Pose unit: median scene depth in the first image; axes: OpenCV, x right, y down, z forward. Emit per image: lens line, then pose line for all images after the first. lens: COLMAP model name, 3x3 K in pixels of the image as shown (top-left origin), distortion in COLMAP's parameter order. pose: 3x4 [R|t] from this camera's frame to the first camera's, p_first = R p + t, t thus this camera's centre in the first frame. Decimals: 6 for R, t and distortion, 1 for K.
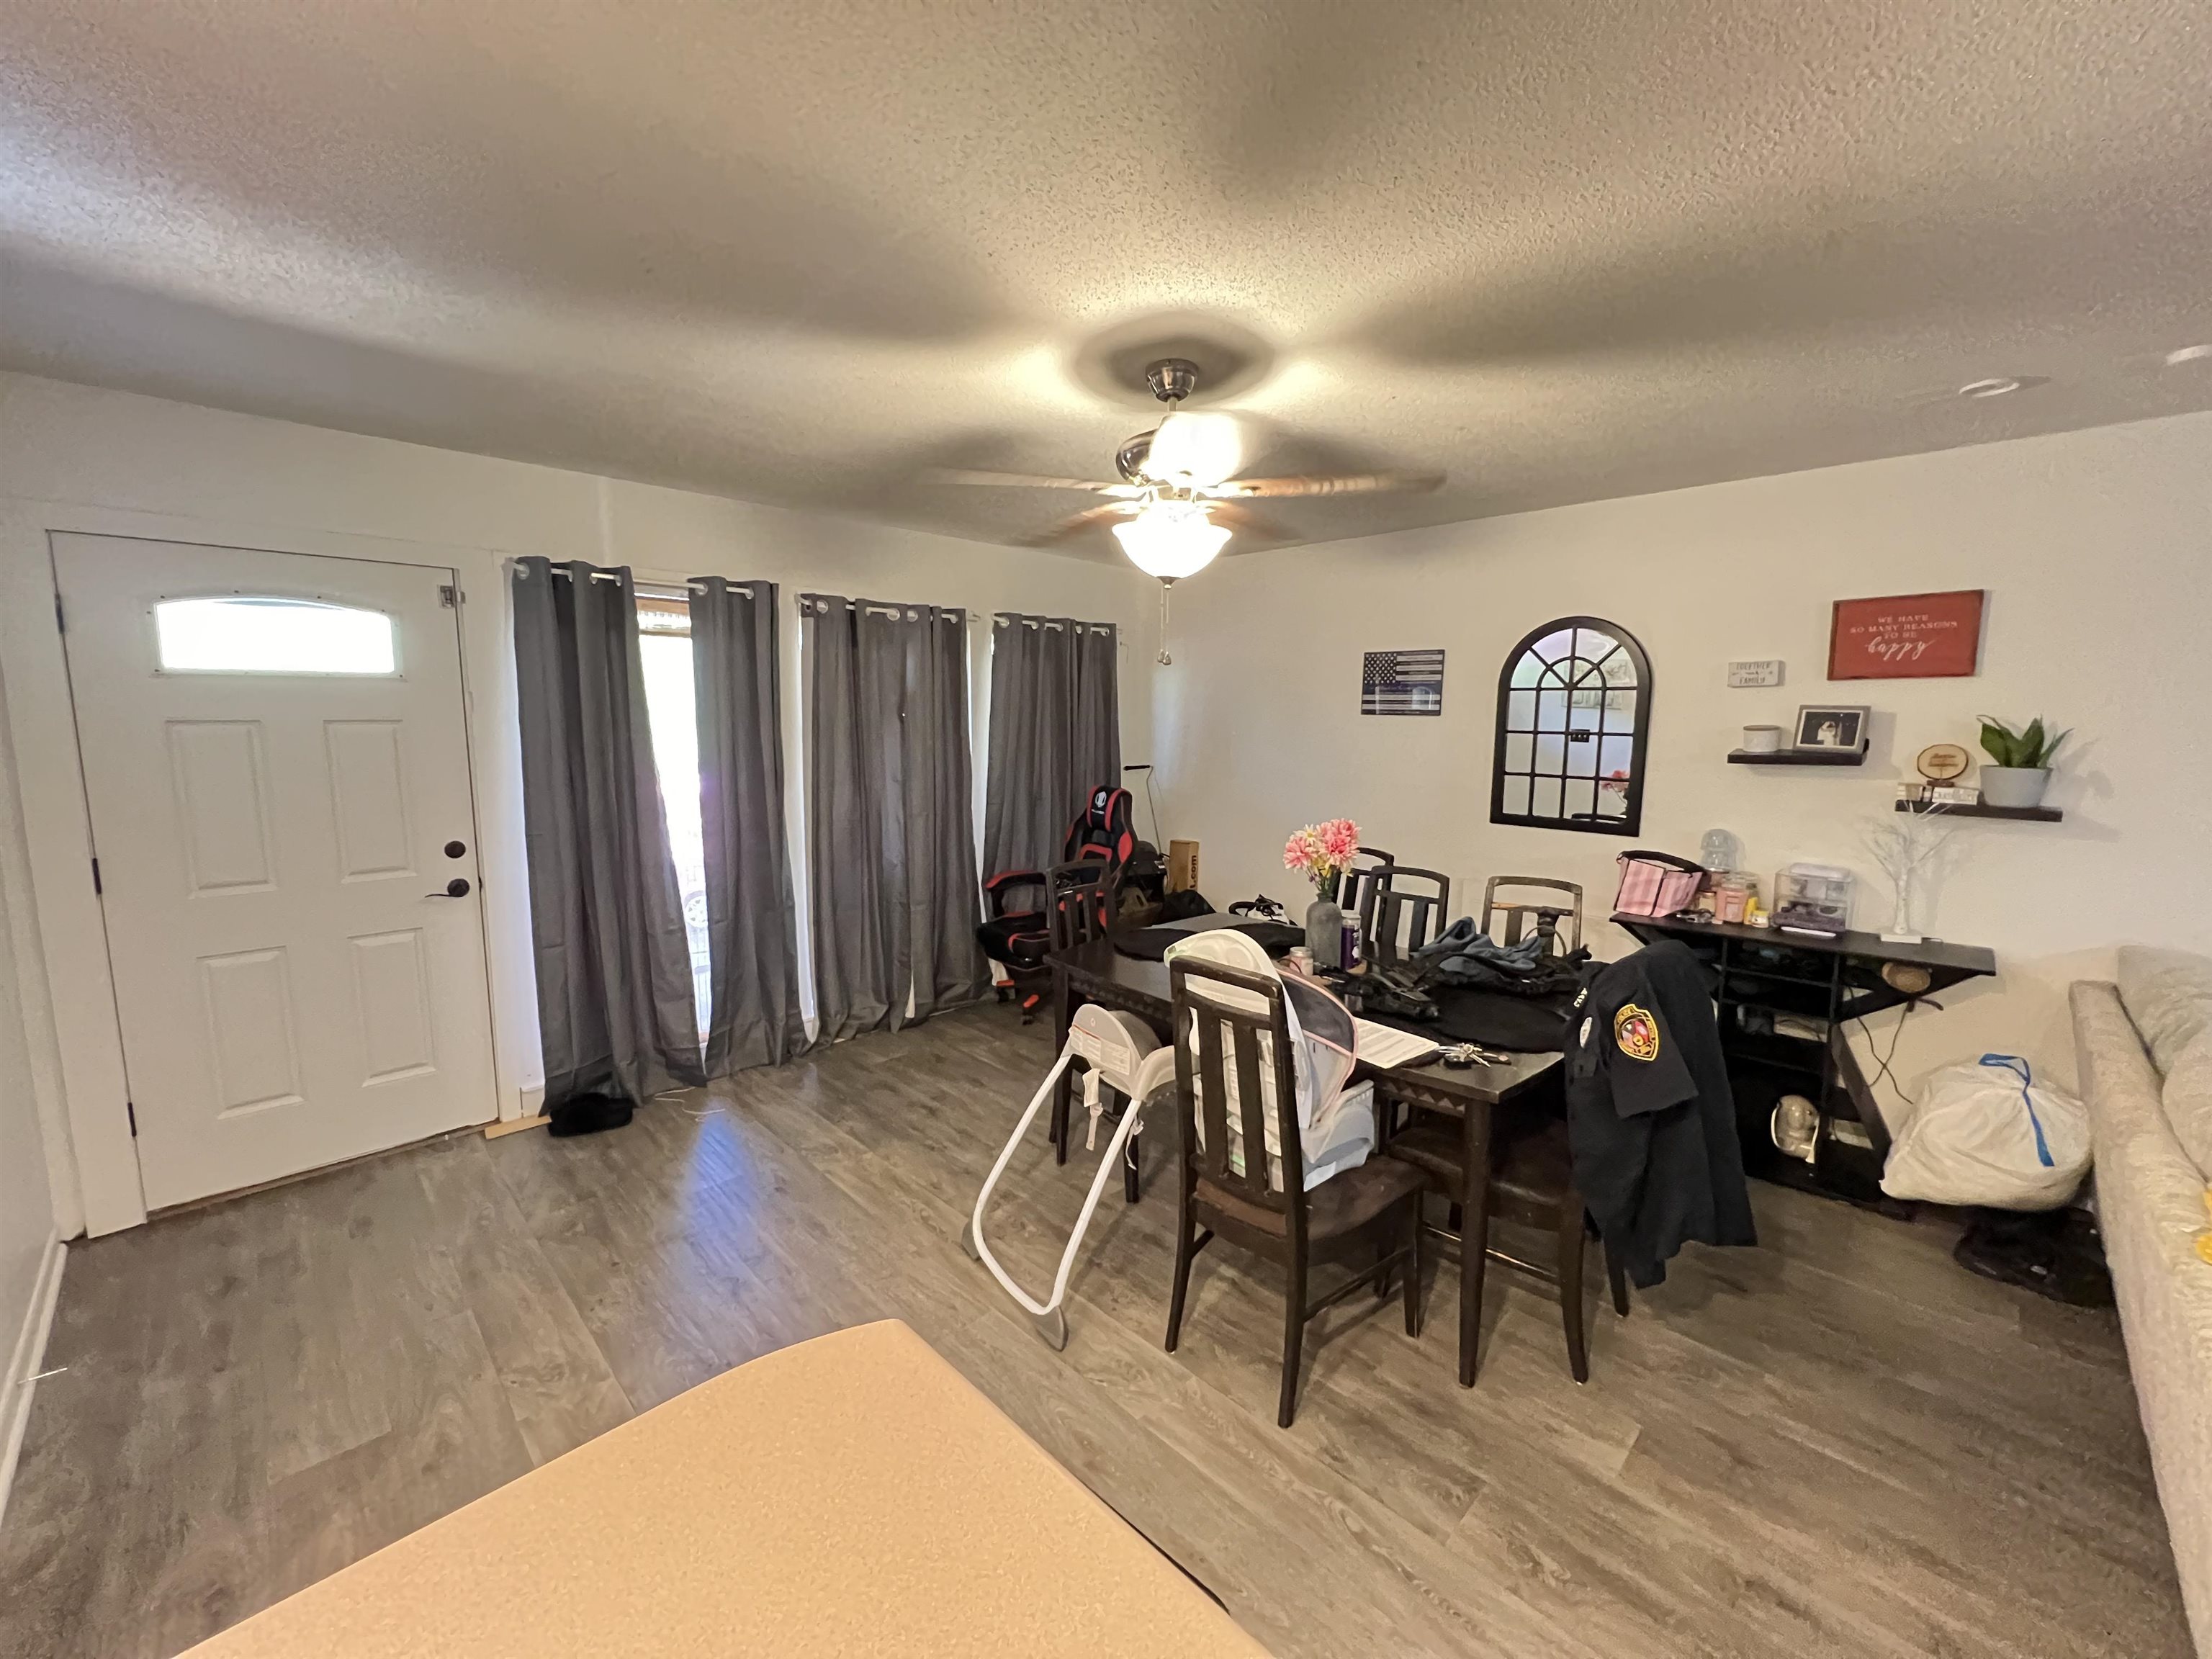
lens RADIAL K [[882.5, 0, 1087.5], [0, 882.5, 818.8], [0, 0, 1]] dist [-0.000088, -0.000015]
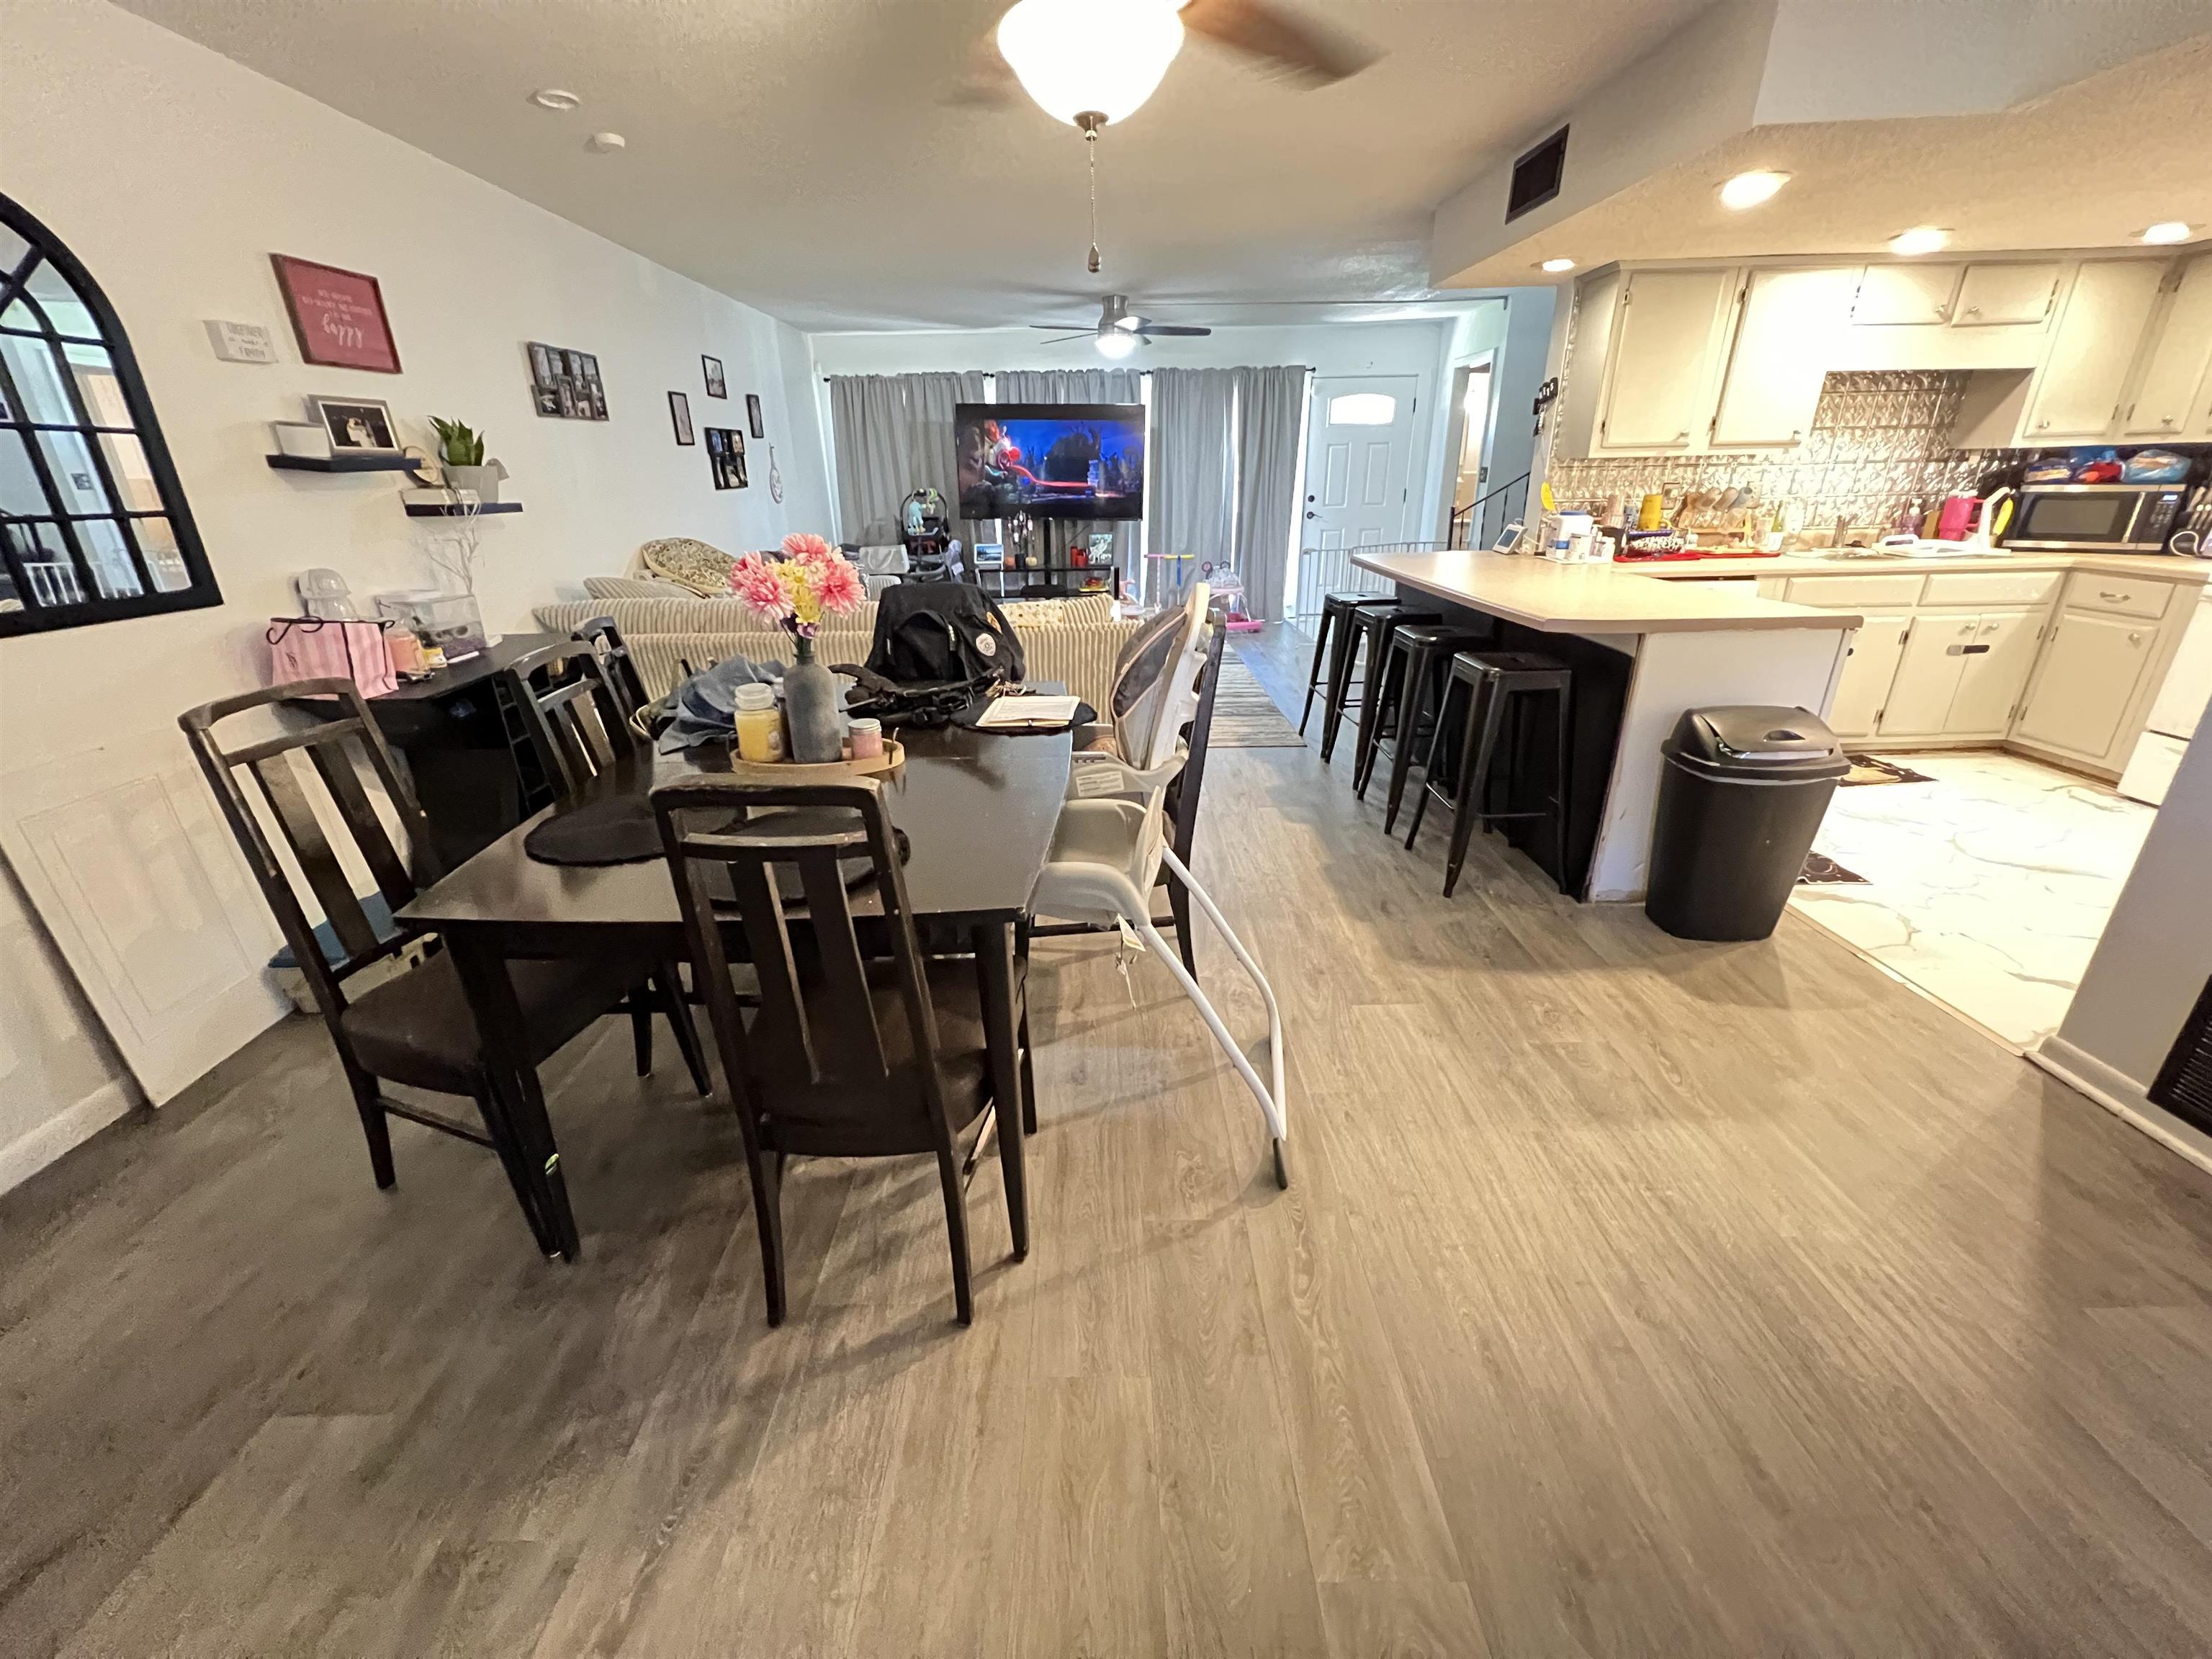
lens RADIAL K [[882.5, 0, 1087.5], [0, 882.5, 818.8], [0, 0, 1]] dist [-0.000088, -0.000015]
pose [[-0.703100, -0.256857, 0.663079, -0.340723], [0.101898, 0.886465, 0.451438, -0.079132], [-0.703752, 0.384973, -0.597101, 1.160767]]
